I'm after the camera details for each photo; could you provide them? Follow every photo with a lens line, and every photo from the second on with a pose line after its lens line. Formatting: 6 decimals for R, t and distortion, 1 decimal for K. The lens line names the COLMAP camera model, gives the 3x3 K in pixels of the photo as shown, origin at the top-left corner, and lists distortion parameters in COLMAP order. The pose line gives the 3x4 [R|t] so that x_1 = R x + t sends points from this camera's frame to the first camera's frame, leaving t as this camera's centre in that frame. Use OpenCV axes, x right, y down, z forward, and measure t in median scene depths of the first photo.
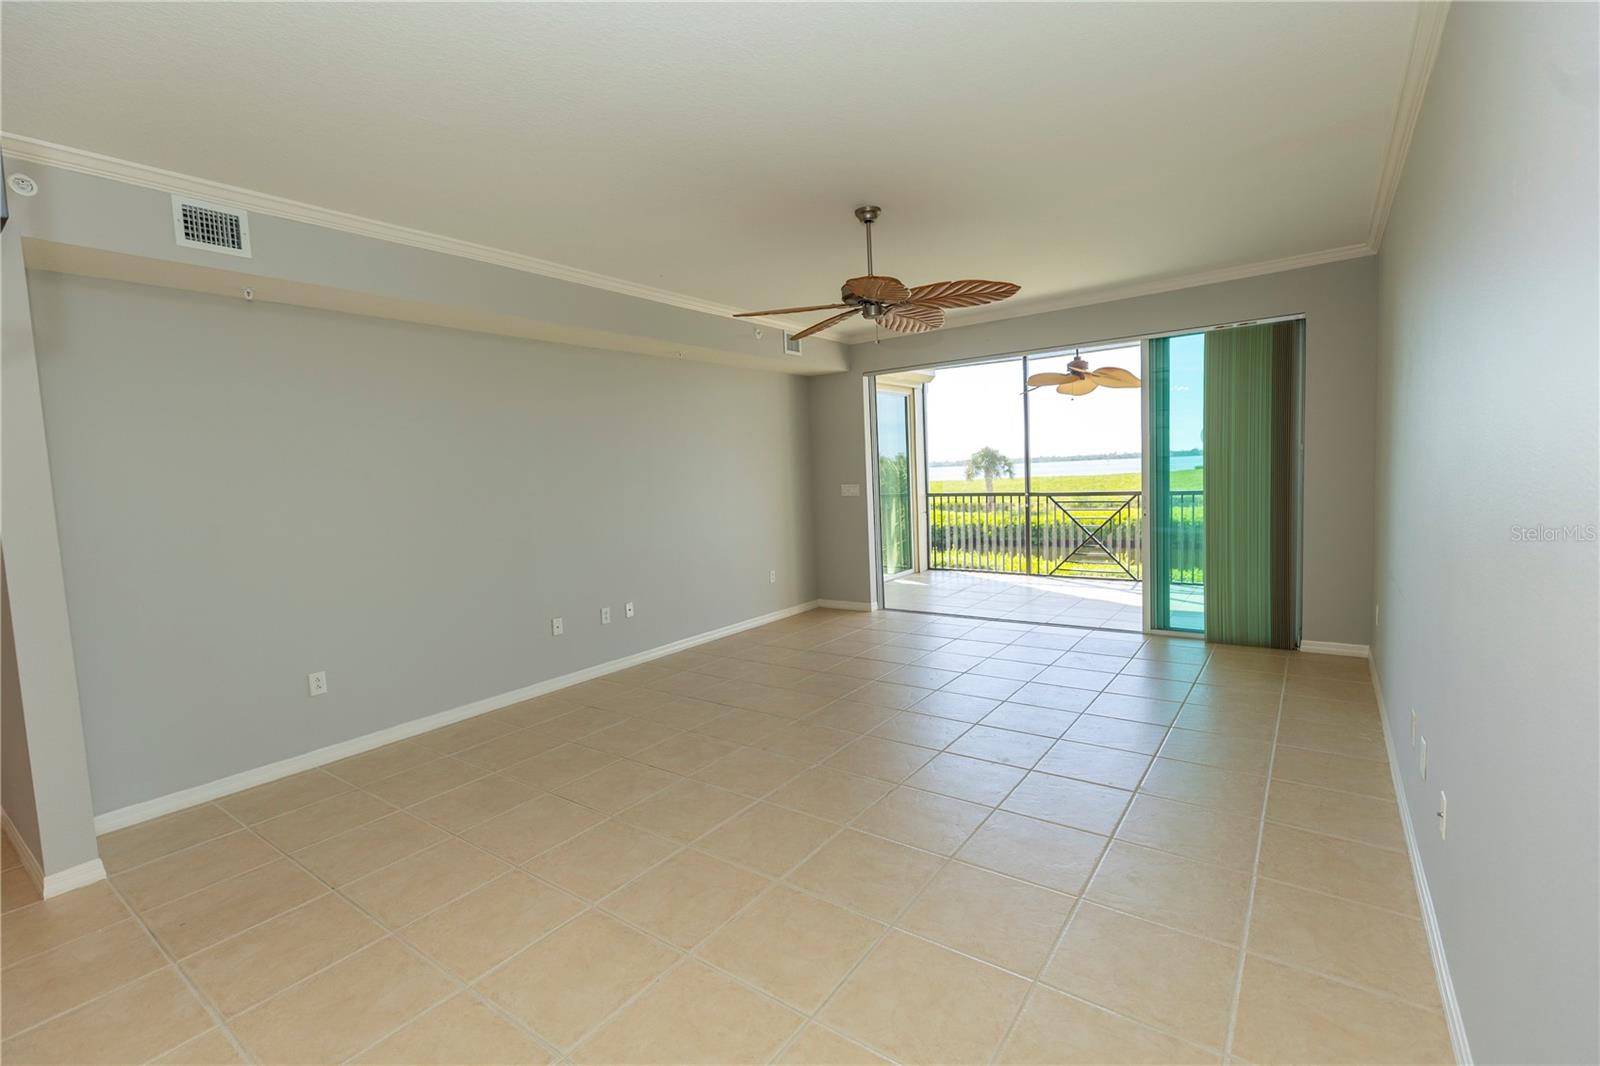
lens RADIAL K [[699.5, 0, 788.6], [0, 699.5, 532.8], [0, 0, 1]] dist [0.002496, -0.001079]
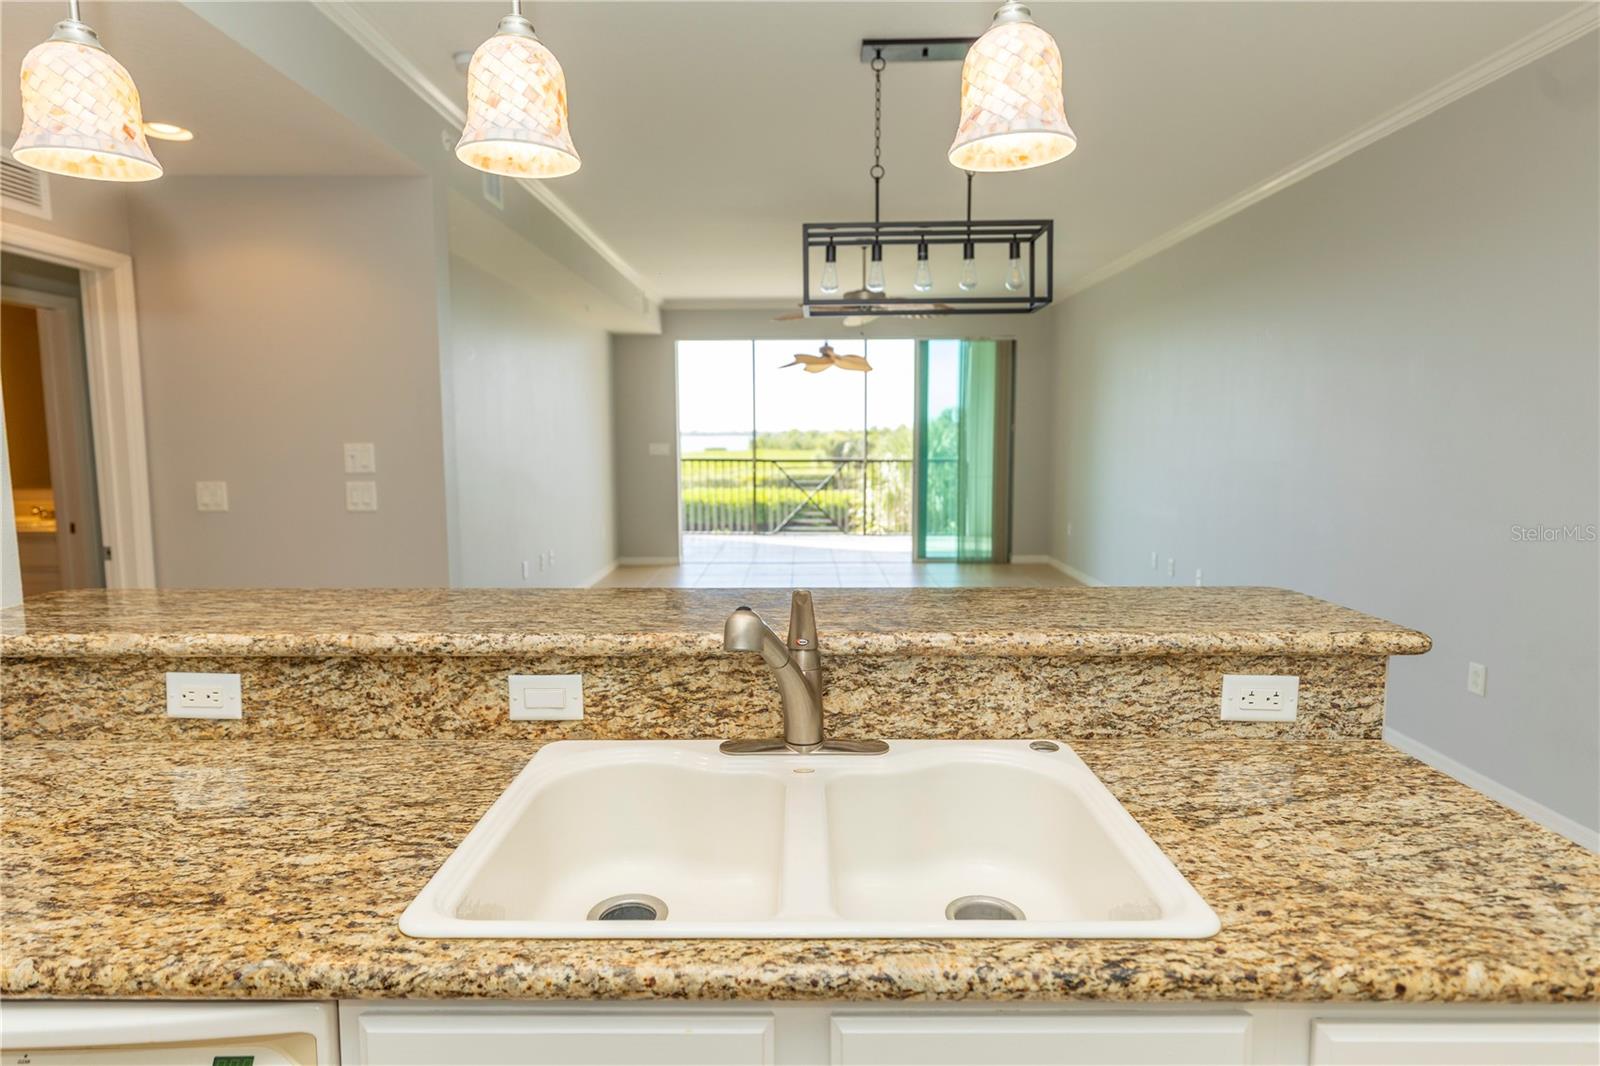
lens RADIAL K [[877.0, 0, 804.4], [0, 877.0, 522.0], [0, 0, 1]] dist [-0.001224, -0.000010]
pose [[0.800808, -0.017467, 0.598666, -0.443815], [0.018580, 0.999818, 0.004317, 0.038332], [-0.598633, 0.007666, 0.800987, -0.141607]]
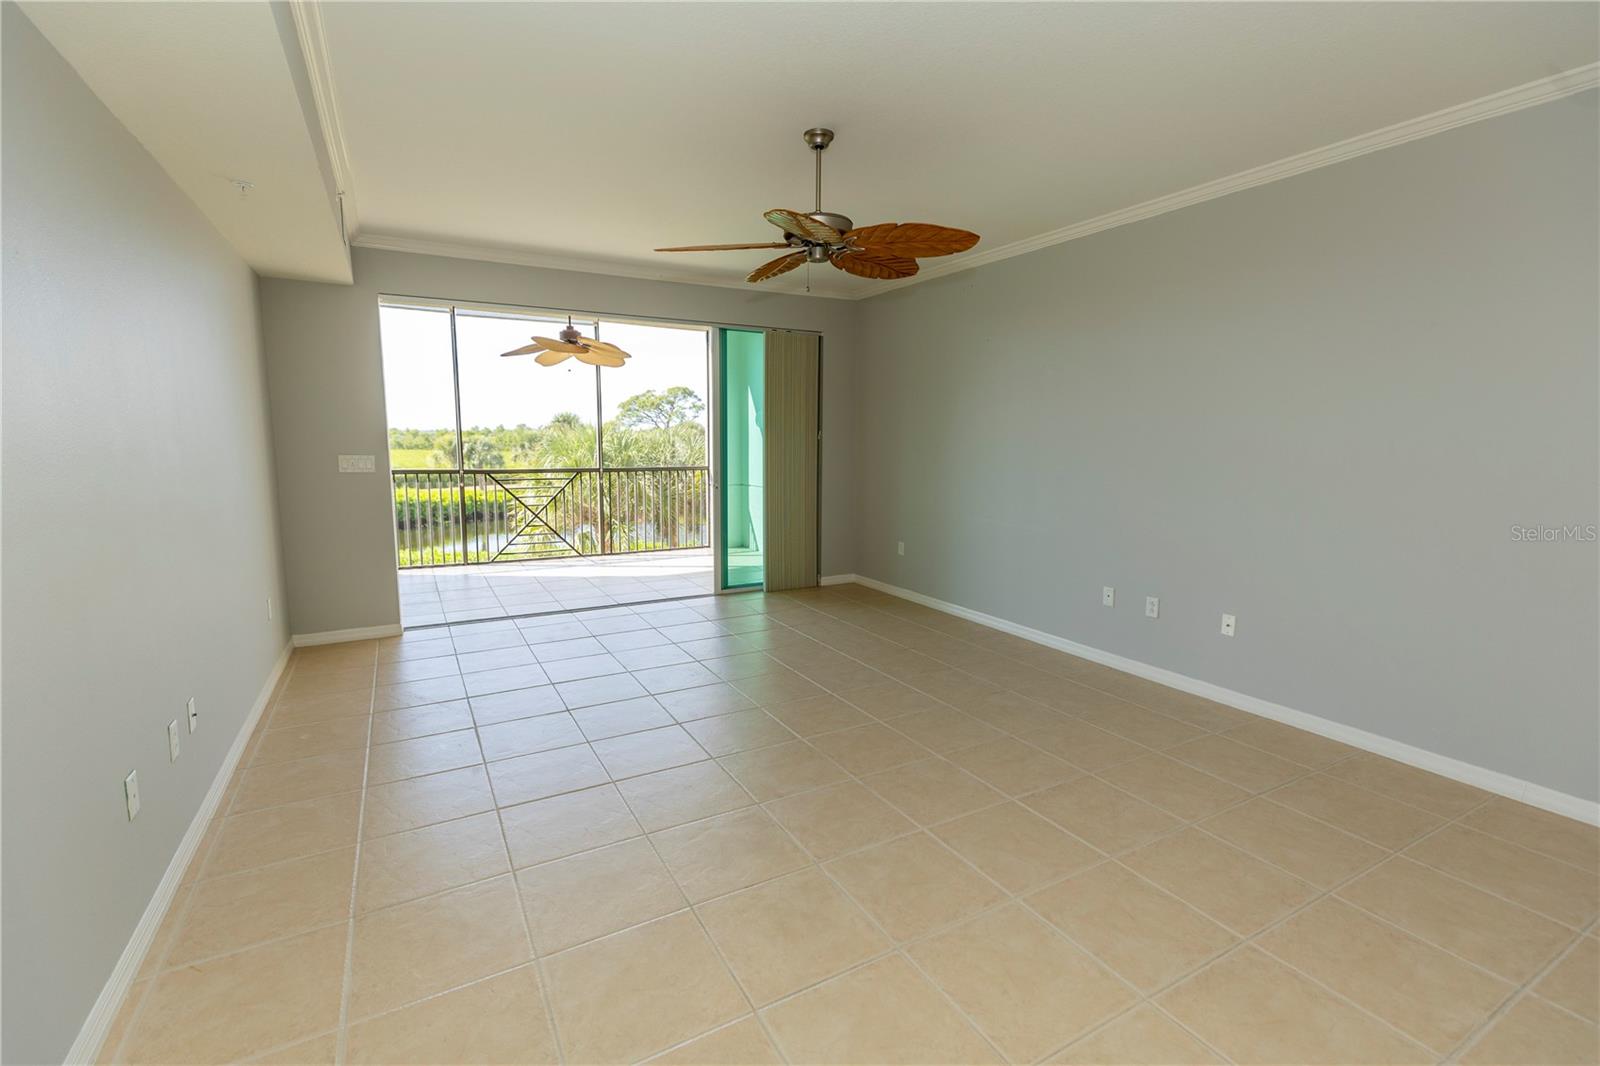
lens RADIAL K [[699.5, 0, 792.4], [0, 699.5, 540.8], [0, 0, 1]] dist [0.002496, -0.001079]
pose [[0.409358, -0.088268, 0.908094, -0.308000], [0.053386, 0.995921, 0.072739, -0.011709], [-0.910811, 0.018703, 0.412400, 0.293139]]
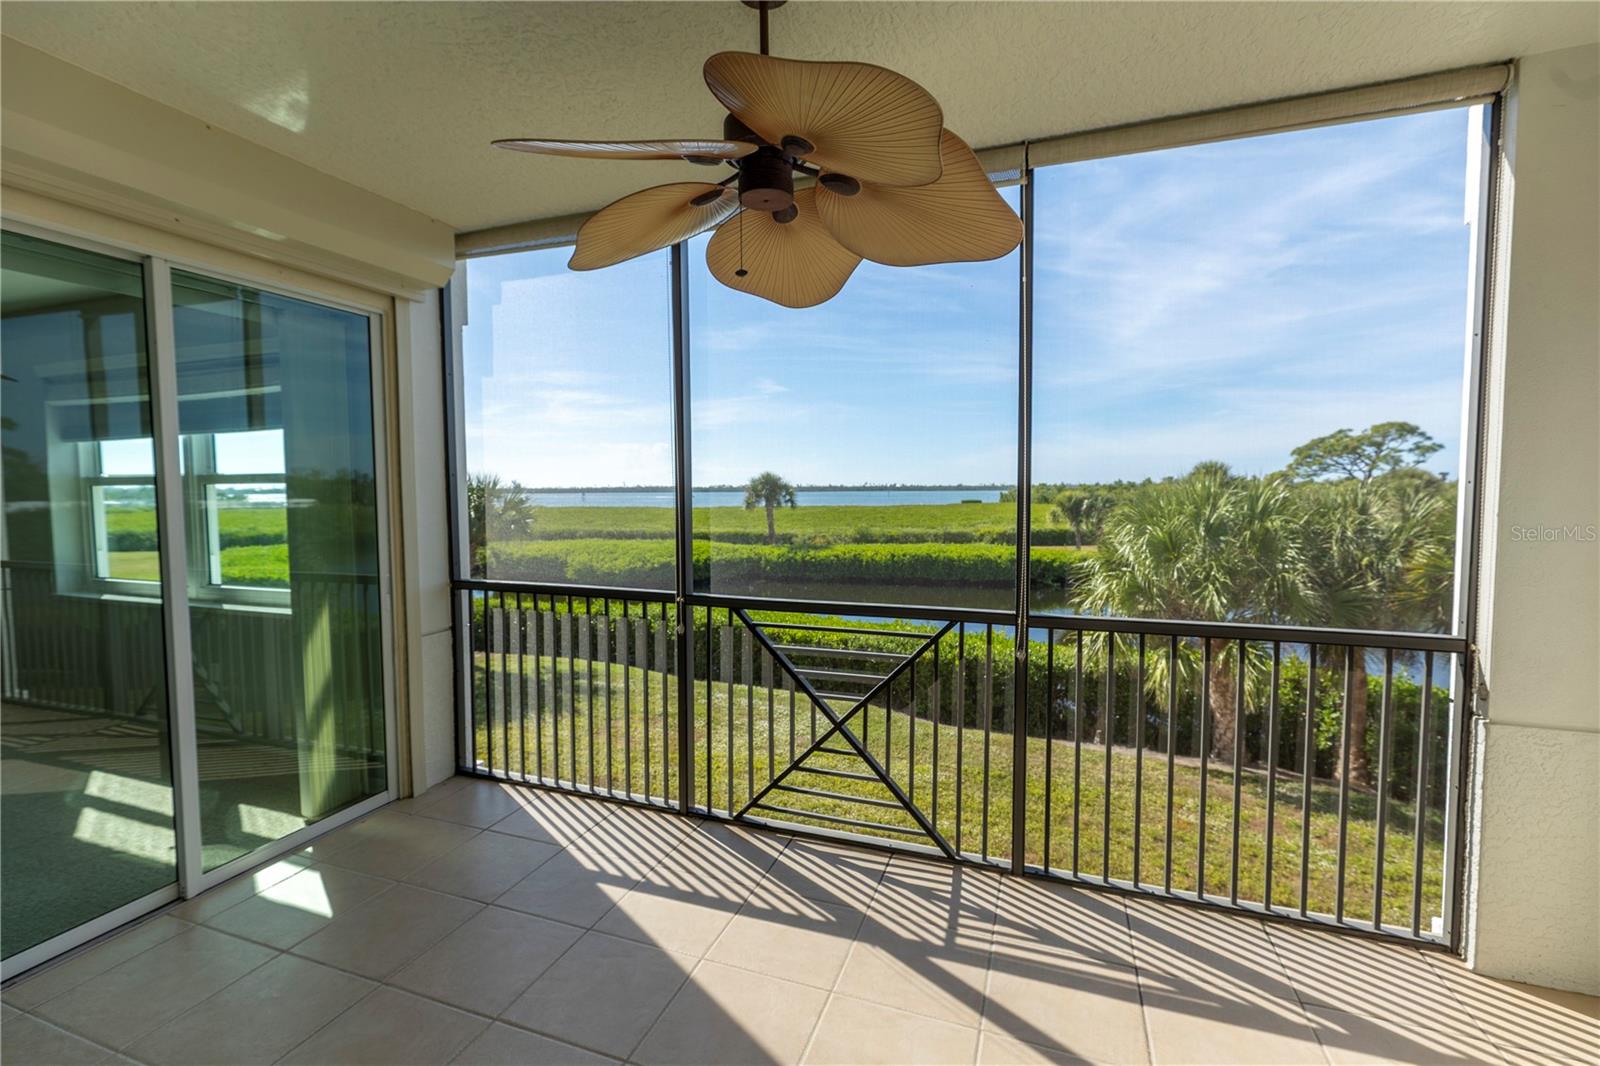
lens RADIAL K [[699.5, 0, 796.7], [0, 699.5, 532.6], [0, 0, 1]] dist [0.002496, -0.001079]
pose [[0.958090, 0.022703, 0.285566, 0.315482], [-0.013940, 0.999369, -0.032682, -0.085542], [-0.286128, 0.027332, 0.957802, 0.676019]]
